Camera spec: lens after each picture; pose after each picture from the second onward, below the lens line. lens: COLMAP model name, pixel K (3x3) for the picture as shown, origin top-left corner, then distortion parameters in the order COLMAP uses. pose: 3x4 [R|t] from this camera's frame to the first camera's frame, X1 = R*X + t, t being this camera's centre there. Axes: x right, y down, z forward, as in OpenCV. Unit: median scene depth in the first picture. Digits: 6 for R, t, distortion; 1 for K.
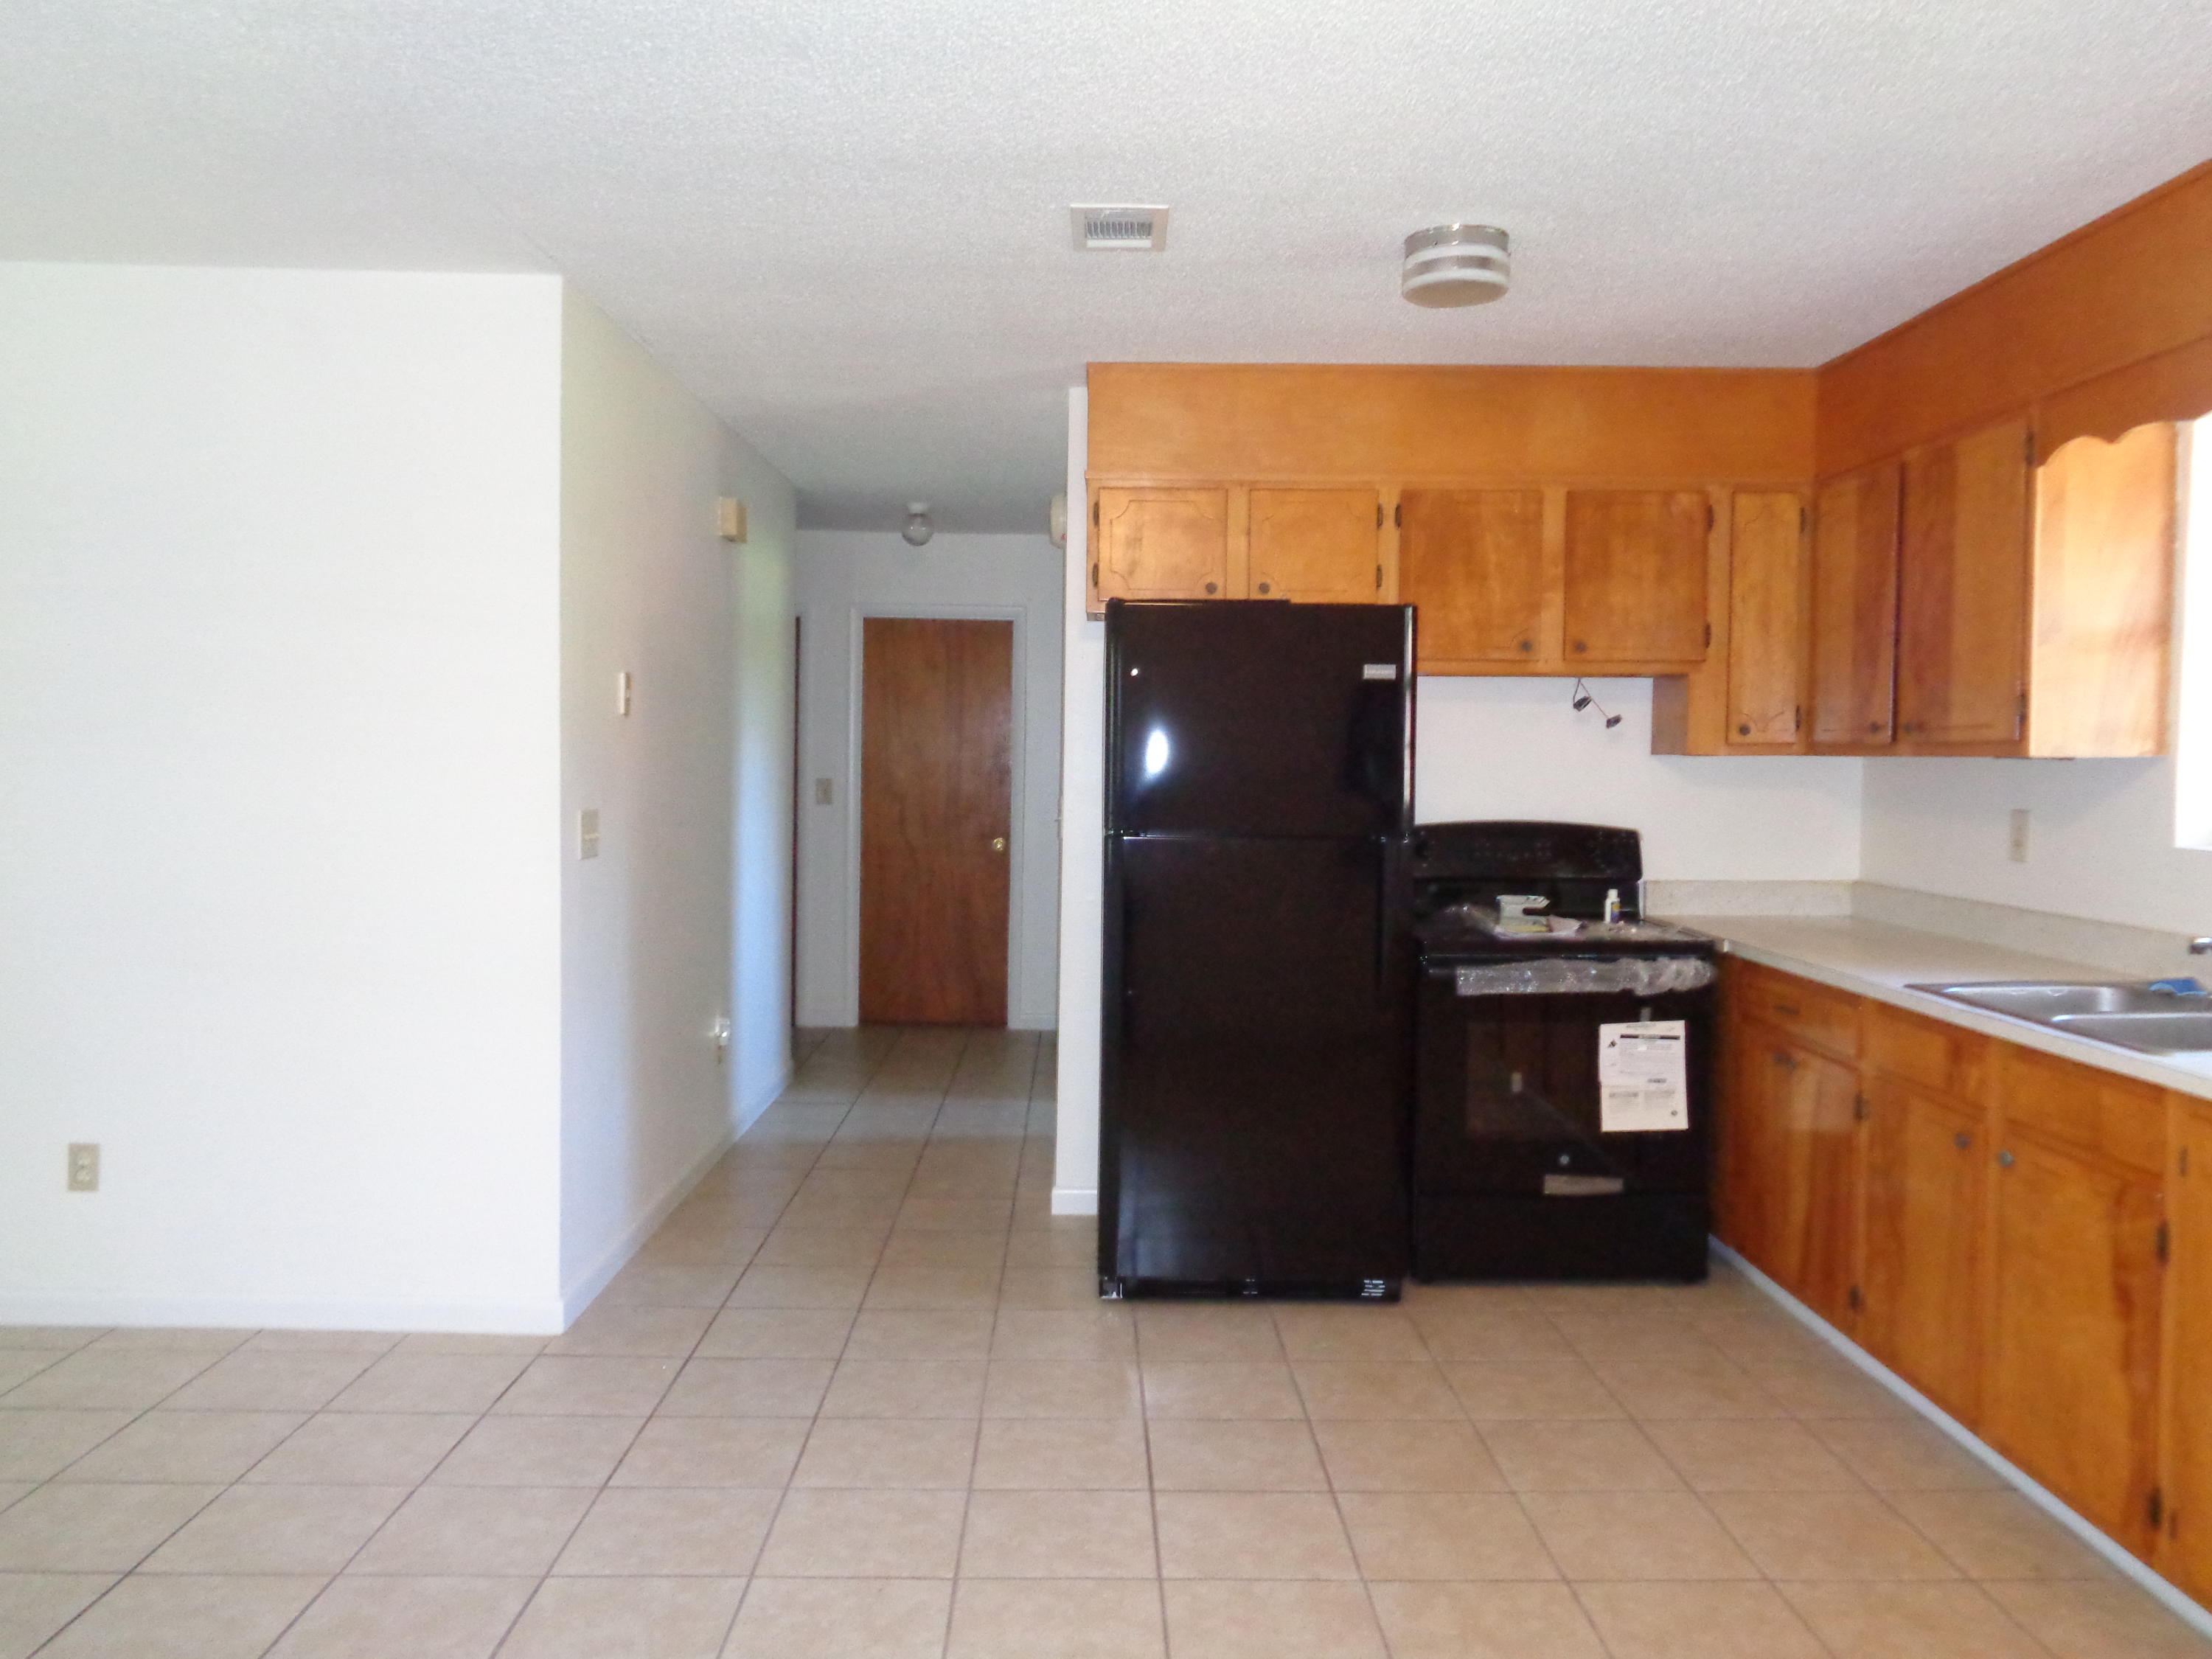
lens RADIAL K [[1665.7, 0, 1106.0], [0, 1665.7, 829.5], [0, 0, 1]] dist [-0.012123, 0.001054]
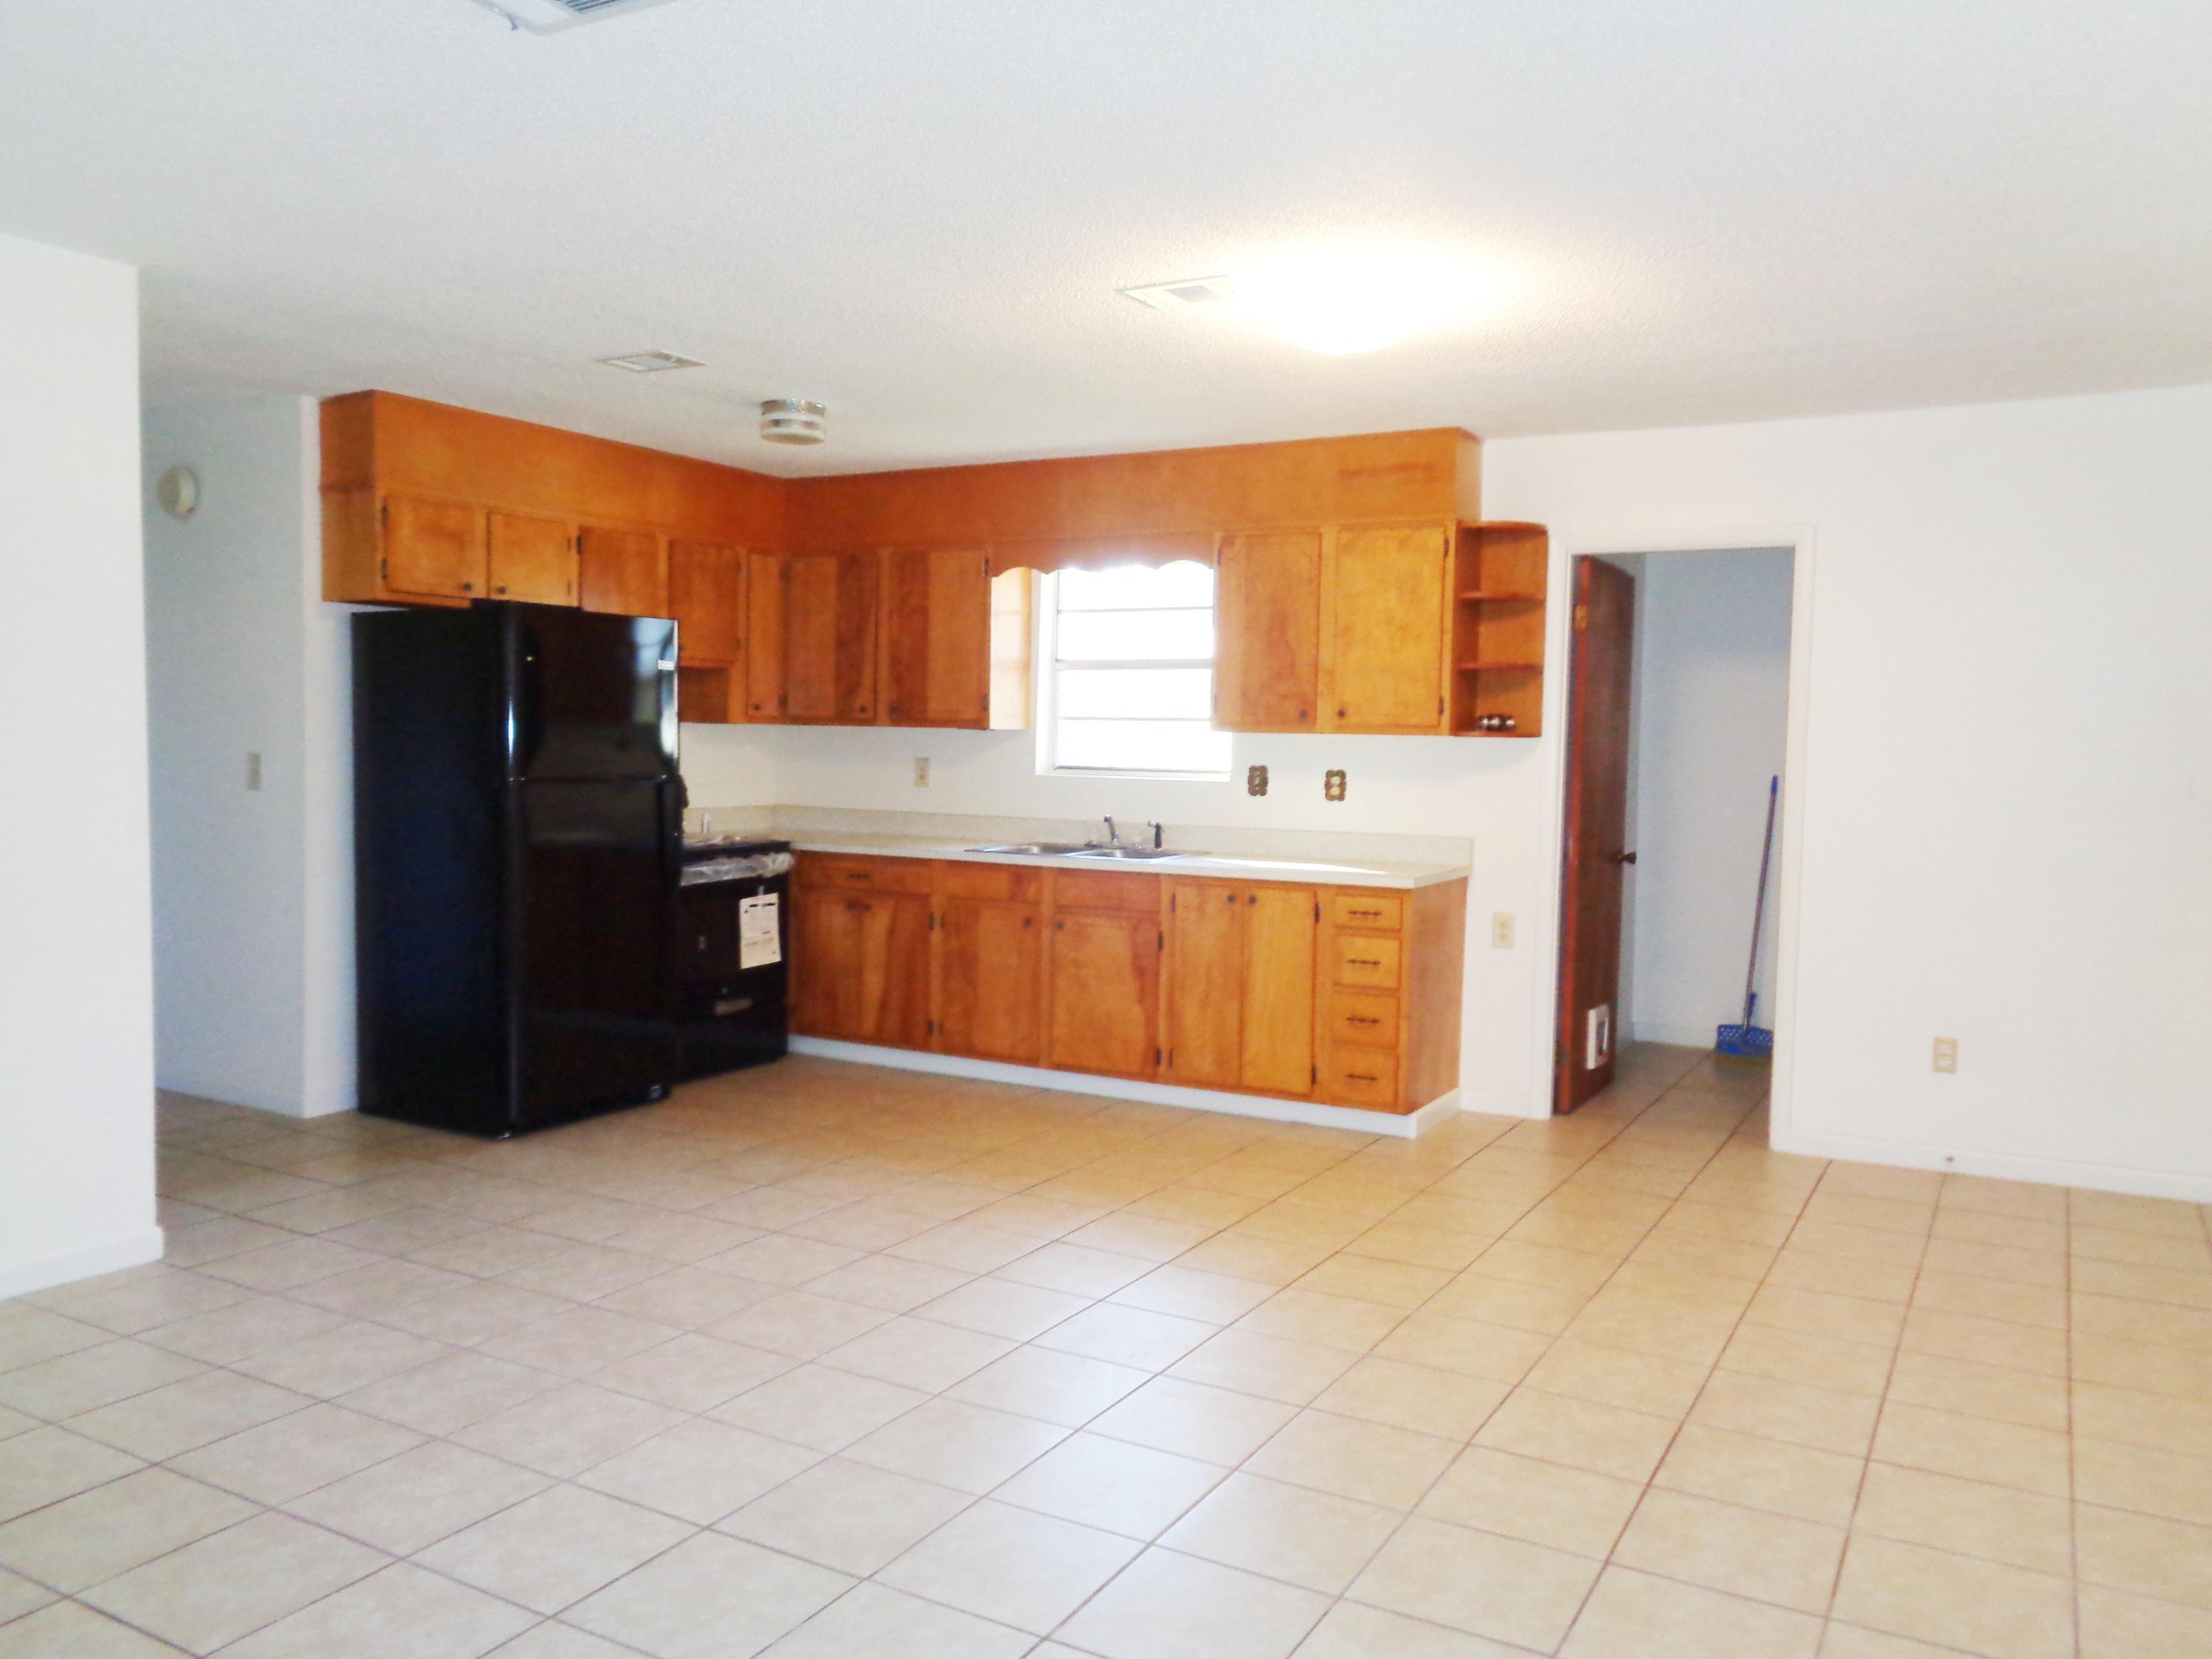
lens RADIAL K [[1676.8, 0, 1120.2], [0, 1676.8, 840.9], [0, 0, 1]] dist [0.030303, 0.000597]
pose [[0.494222, -0.052064, 0.867775, -0.880589], [0.021183, 0.998630, 0.047851, -0.003546], [-0.869078, -0.005267, 0.494648, -0.072524]]
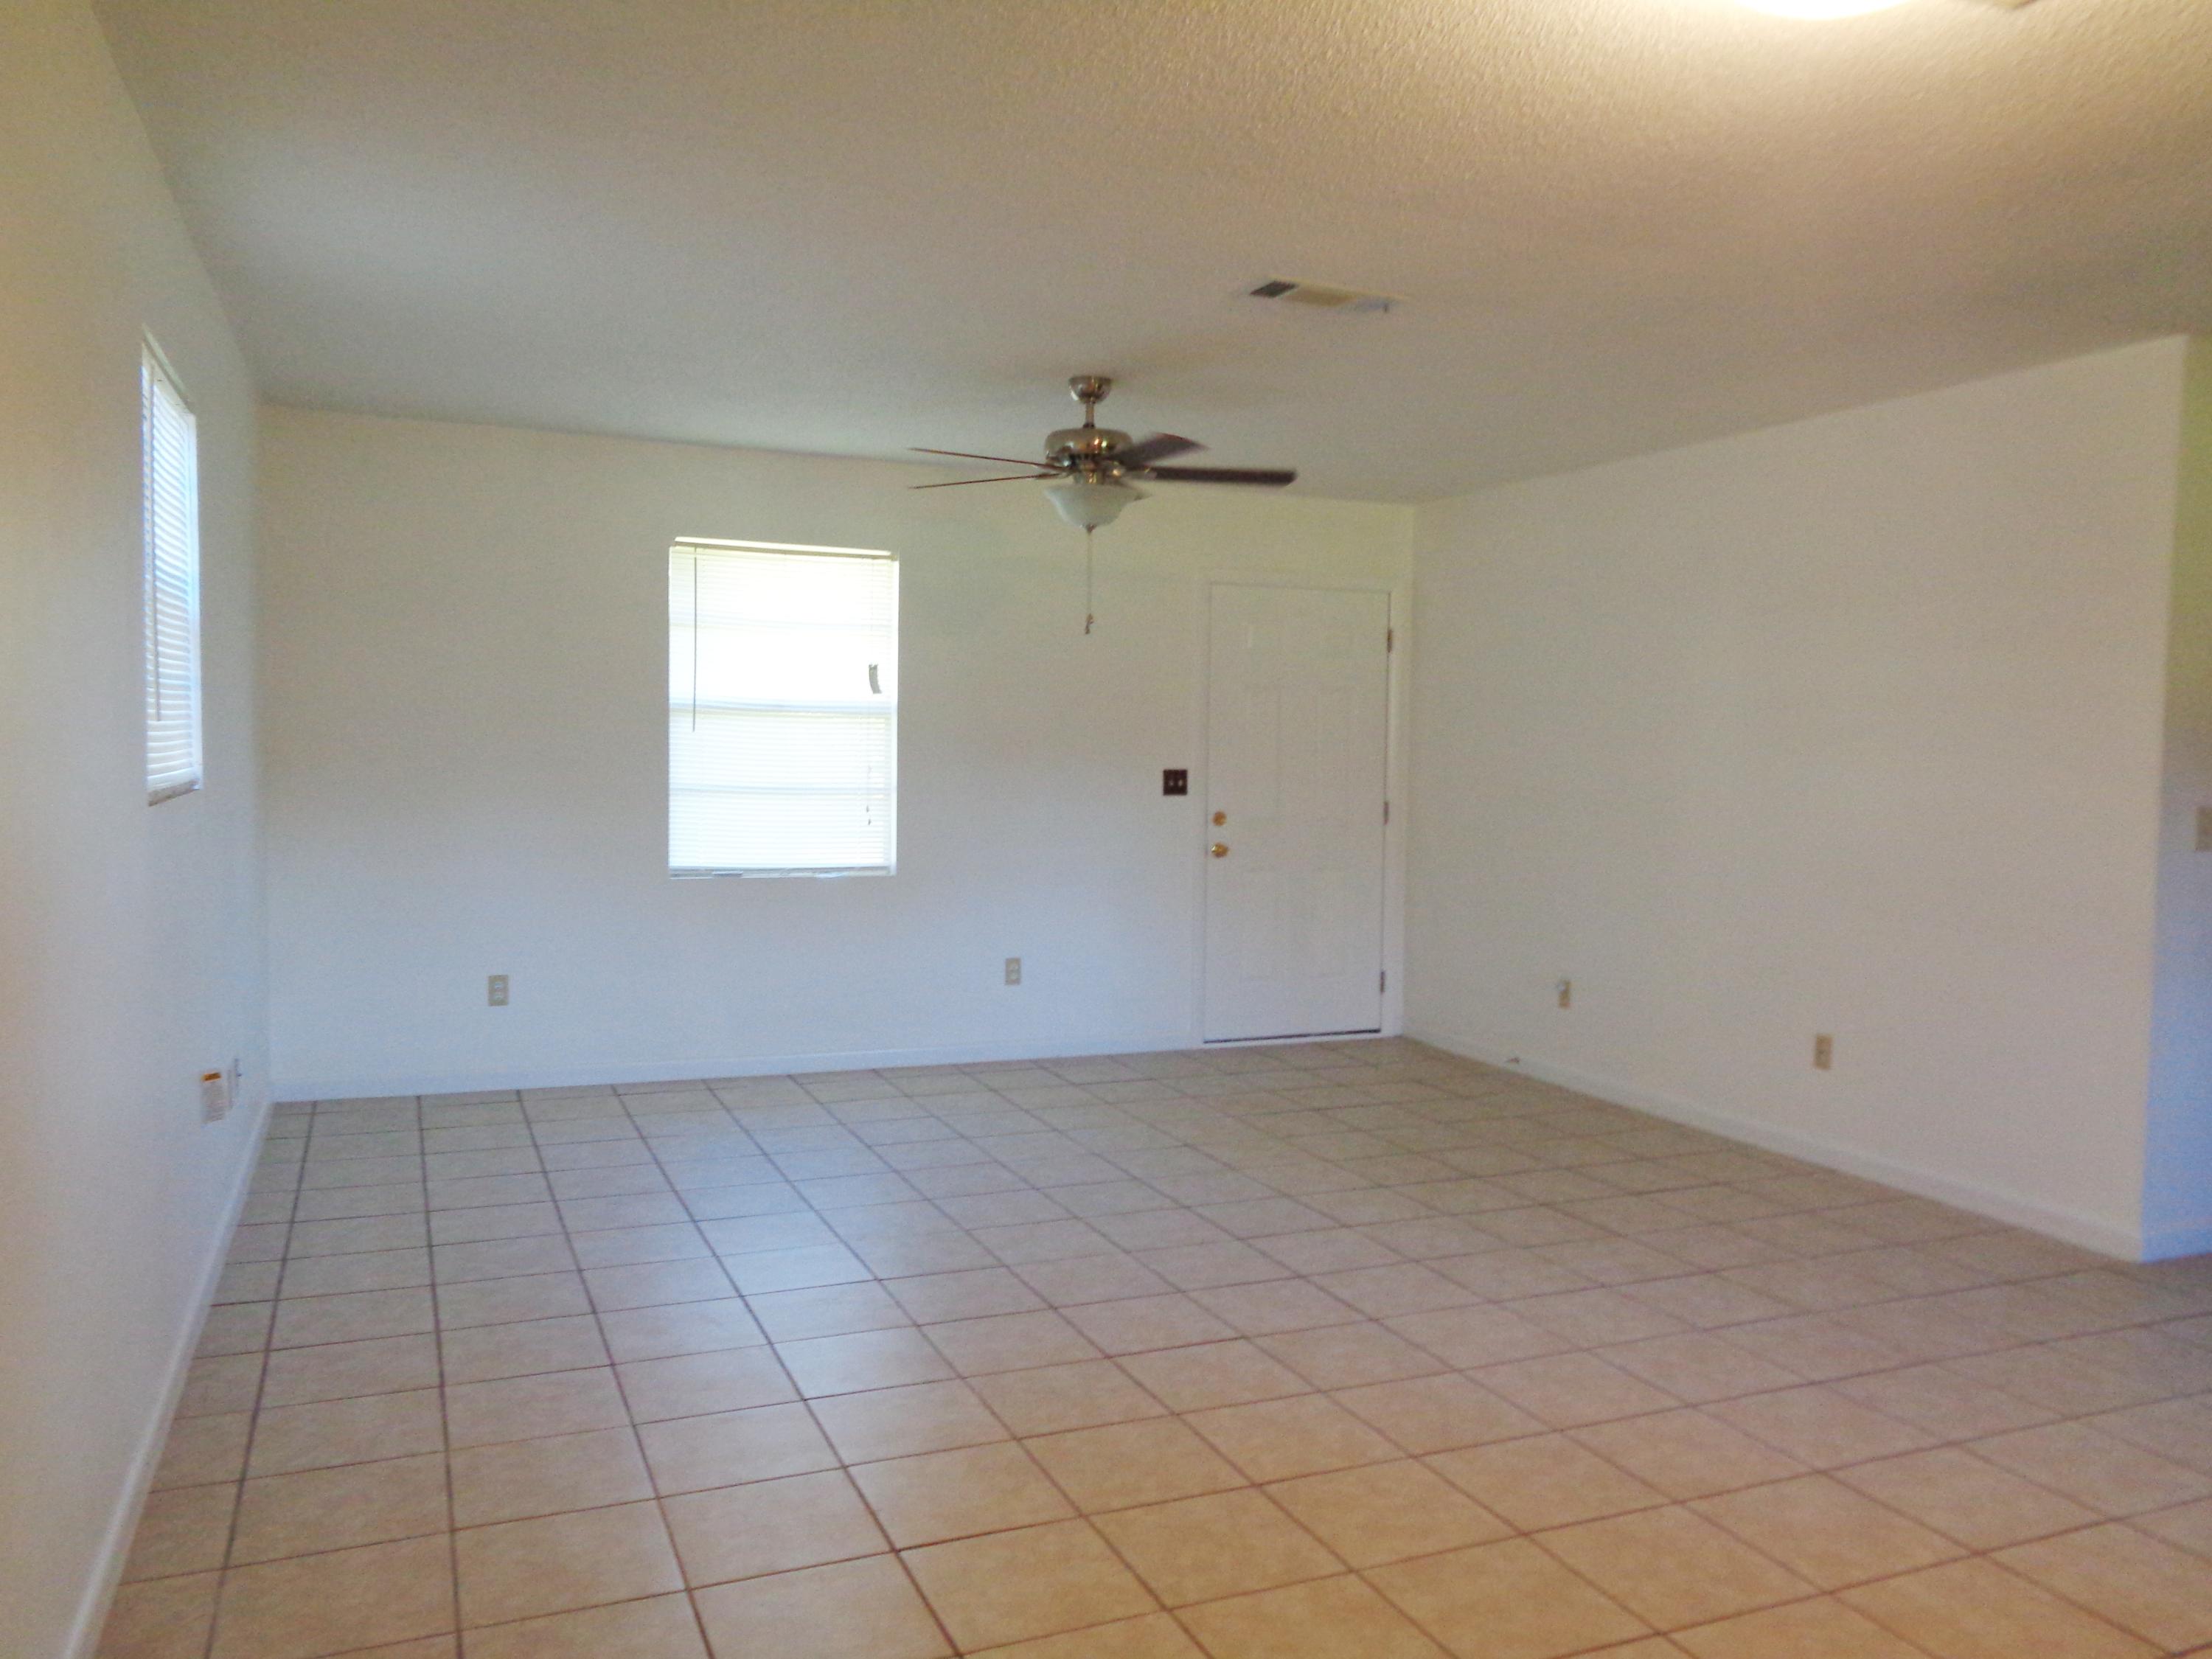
lens RADIAL K [[1676.8, 0, 1120.2], [0, 1676.8, 840.9], [0, 0, 1]] dist [0.030303, 0.000597]
pose [[0.384498, 0.044370, -0.922059, 0.432819], [-0.048407, 0.998439, 0.027859, 0.015348], [0.921856, 0.033922, 0.386046, -0.095788]]
